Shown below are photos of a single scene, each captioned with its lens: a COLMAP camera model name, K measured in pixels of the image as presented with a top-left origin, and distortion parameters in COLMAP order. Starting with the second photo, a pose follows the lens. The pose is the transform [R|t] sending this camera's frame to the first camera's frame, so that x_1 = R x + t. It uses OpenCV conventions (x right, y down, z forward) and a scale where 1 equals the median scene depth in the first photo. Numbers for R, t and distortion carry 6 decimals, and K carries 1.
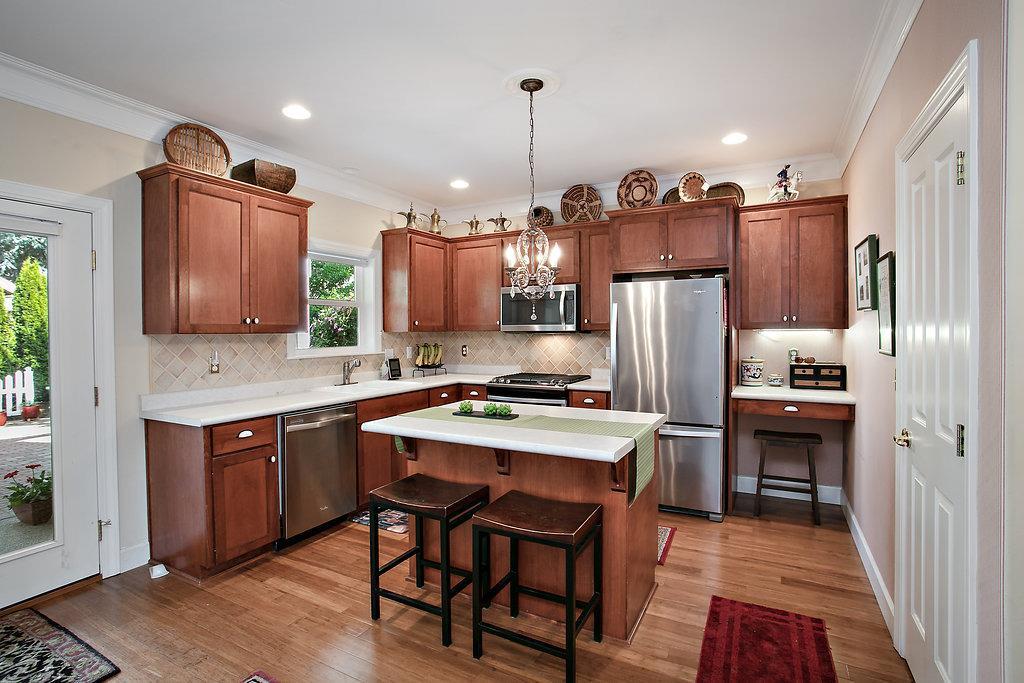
lens RADIAL K [[495.5, 0, 514.4], [0, 495.5, 332.5], [0, 0, 1]] dist [-0.046895, 0.022032]
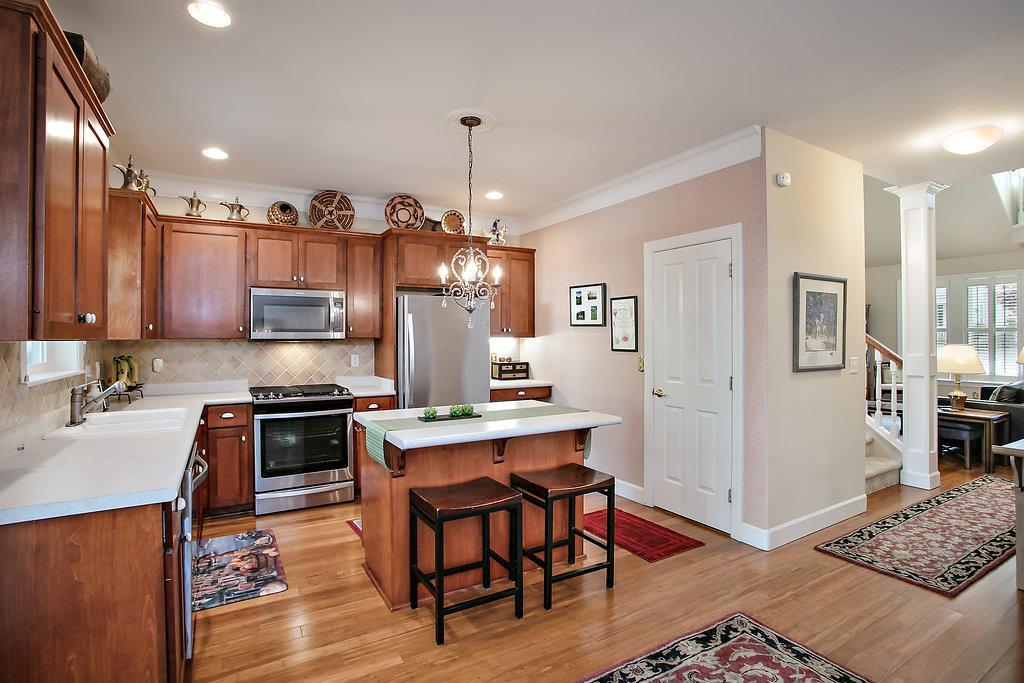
lens RADIAL K [[495.5, 0, 496.2], [0, 495.5, 333.6], [0, 0, 1]] dist [-0.046895, 0.022032]
pose [[0.547421, 0.010889, 0.836786, -0.618127], [0.005300, 0.999850, -0.016478, 0.004758], [-0.836840, 0.013455, 0.547282, 0.236433]]
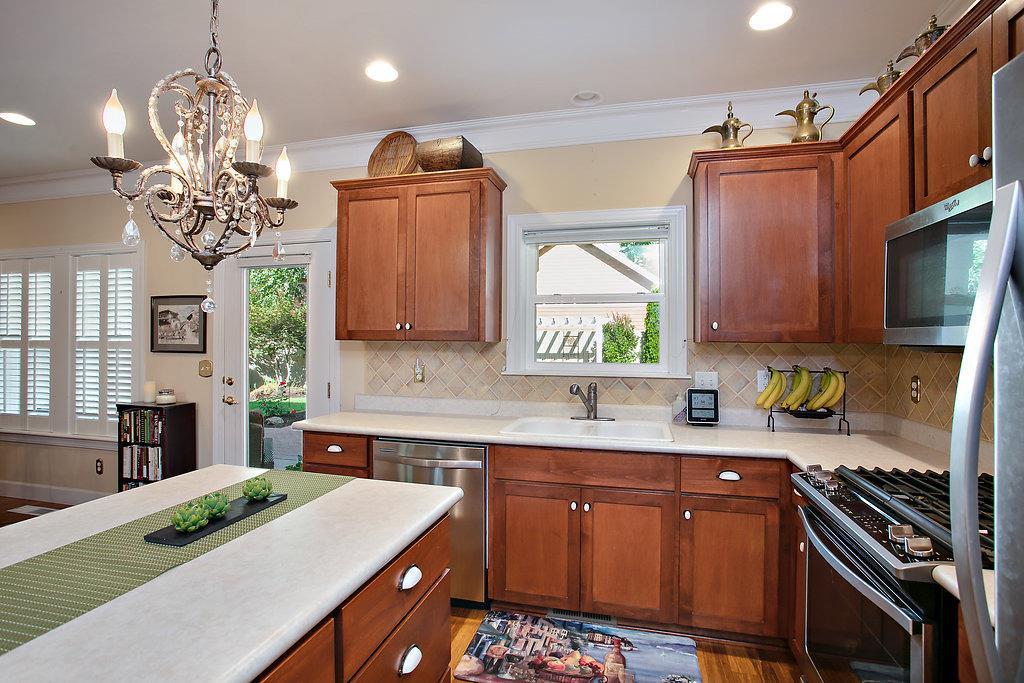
lens RADIAL K [[495.5, 0, 513.6], [0, 495.5, 343.3], [0, 0, 1]] dist [-0.046895, 0.022032]
pose [[0.235578, 0.011013, -0.971793, 0.314793], [-0.012649, 0.999886, 0.008265, -0.002501], [0.971773, 0.010346, 0.235690, 0.806990]]
